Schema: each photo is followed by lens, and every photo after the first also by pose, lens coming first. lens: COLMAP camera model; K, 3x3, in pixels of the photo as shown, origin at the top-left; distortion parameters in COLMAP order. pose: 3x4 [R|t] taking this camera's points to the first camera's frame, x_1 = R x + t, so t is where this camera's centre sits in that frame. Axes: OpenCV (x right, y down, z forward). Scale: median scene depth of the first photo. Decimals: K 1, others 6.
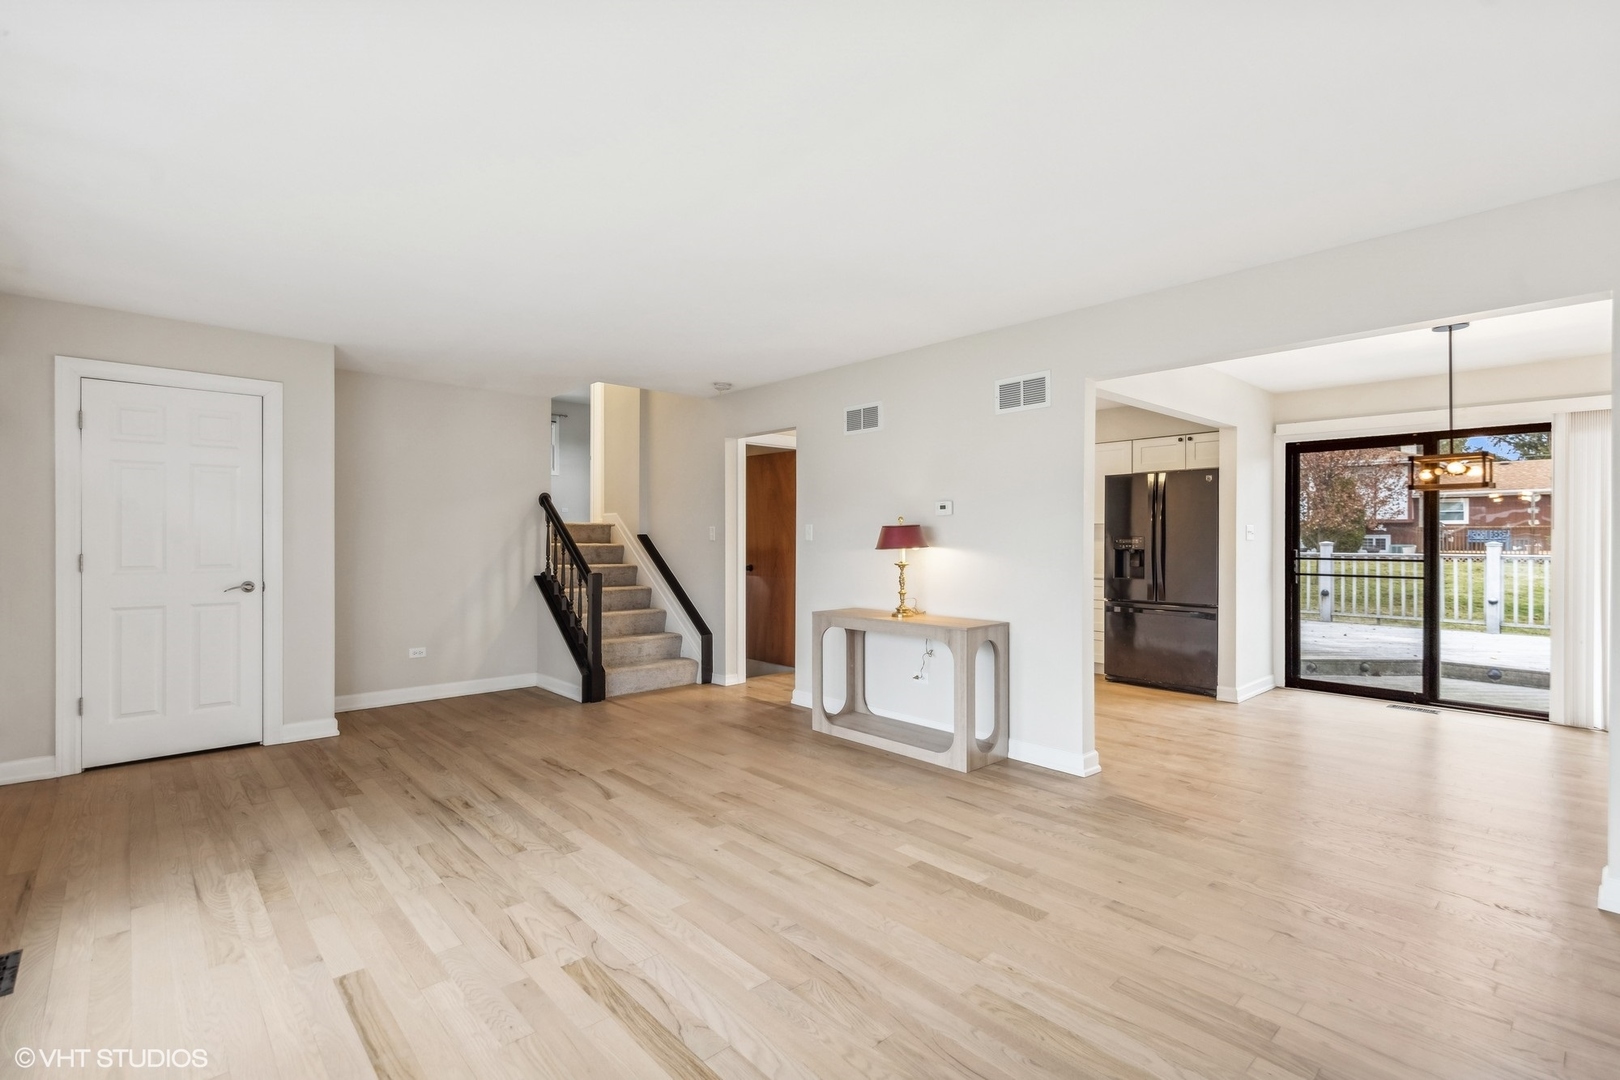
lens RADIAL K [[742.8, 0, 805.2], [0, 742.8, 537.1], [0, 0, 1]] dist [0.002155, -0.000552]
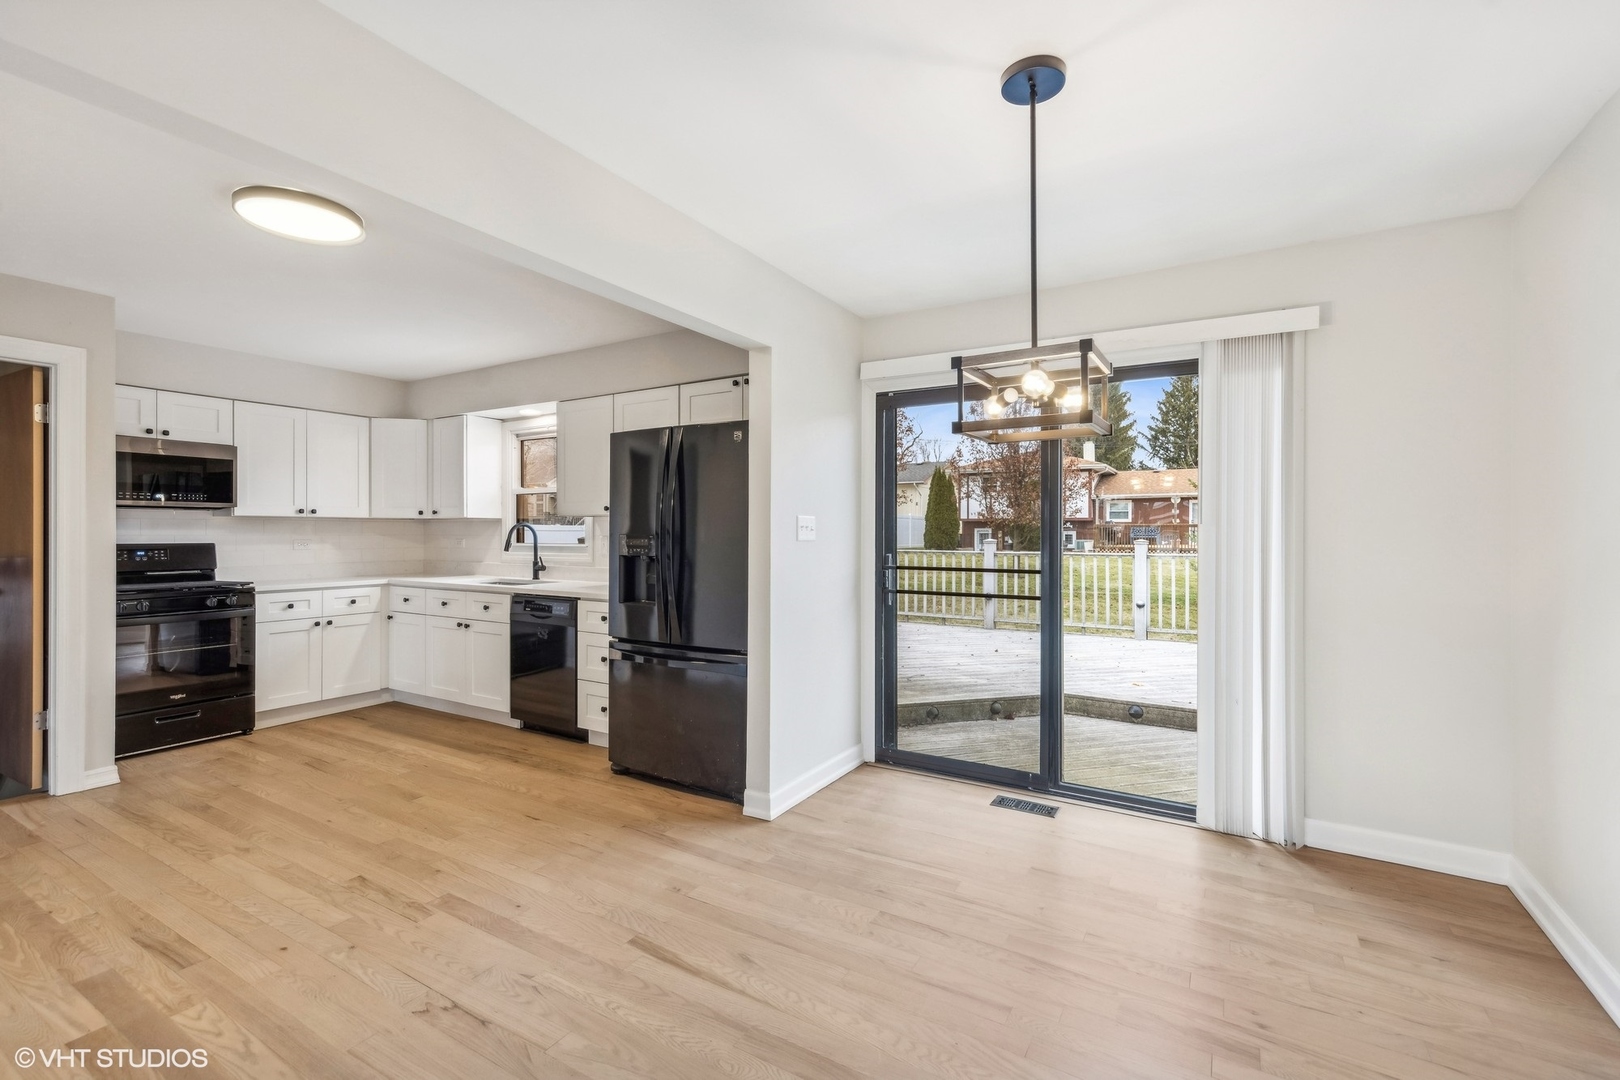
lens RADIAL K [[713.9, 0, 812.0], [0, 713.9, 535.3], [0, 0, 1]] dist [0.000889, 0.000096]
pose [[0.954152, -0.001982, 0.299317, 0.395042], [0.001149, 0.999995, 0.002961, -0.001934], [-0.299321, -0.002482, 0.954149, 0.404503]]
